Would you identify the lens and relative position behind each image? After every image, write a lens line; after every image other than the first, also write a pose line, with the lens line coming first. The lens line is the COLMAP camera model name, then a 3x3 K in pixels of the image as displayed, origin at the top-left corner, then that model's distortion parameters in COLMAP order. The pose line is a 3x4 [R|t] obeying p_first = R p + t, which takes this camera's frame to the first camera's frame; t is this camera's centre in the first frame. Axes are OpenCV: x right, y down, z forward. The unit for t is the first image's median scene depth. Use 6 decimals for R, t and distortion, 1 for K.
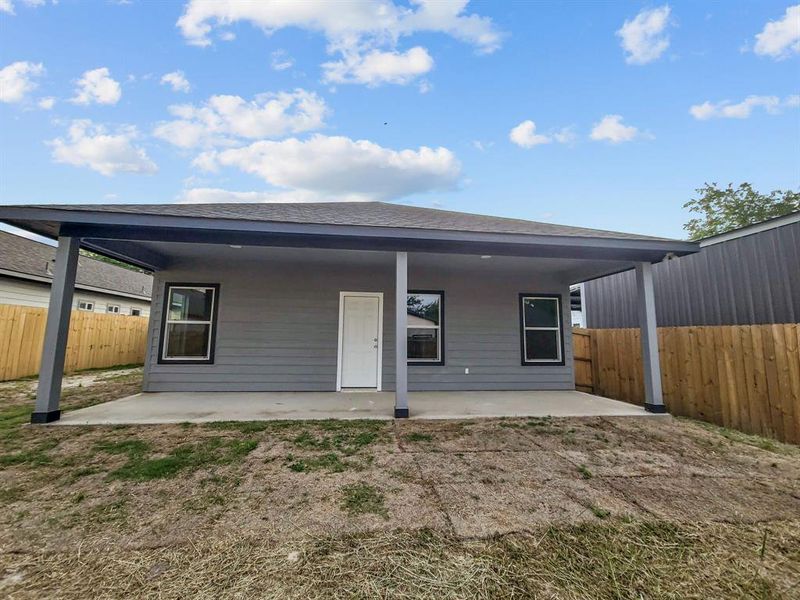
lens RADIAL K [[308.8, 0, 399.1], [0, 308.8, 302.1], [0, 0, 1]] dist [-0.002573, -0.000560]
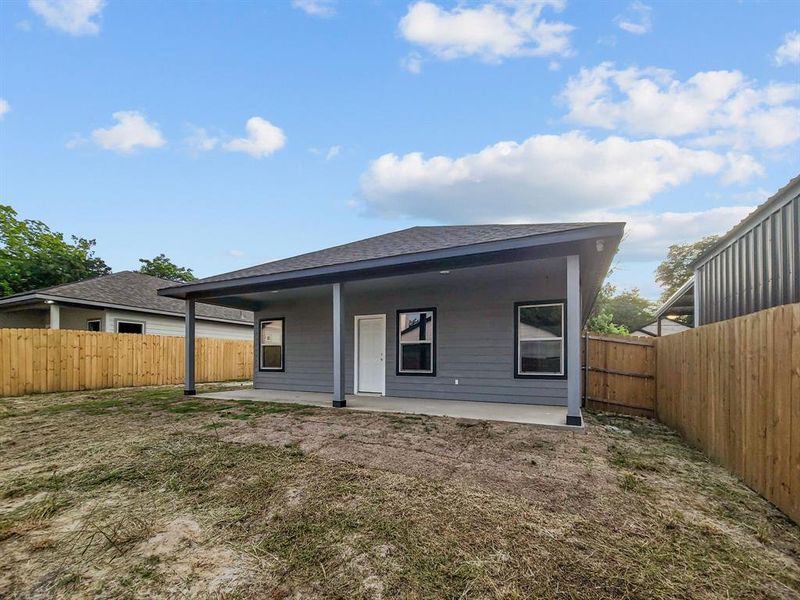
lens RADIAL K [[341.2, 0, 425.5], [0, 341.2, 360.1], [0, 0, 1]] dist [-0.004819, -0.000112]
pose [[0.854751, -0.012352, -0.518892, 0.463385], [0.065825, 0.994224, 0.084763, 0.026711], [0.514848, -0.106607, 0.850627, -0.025709]]
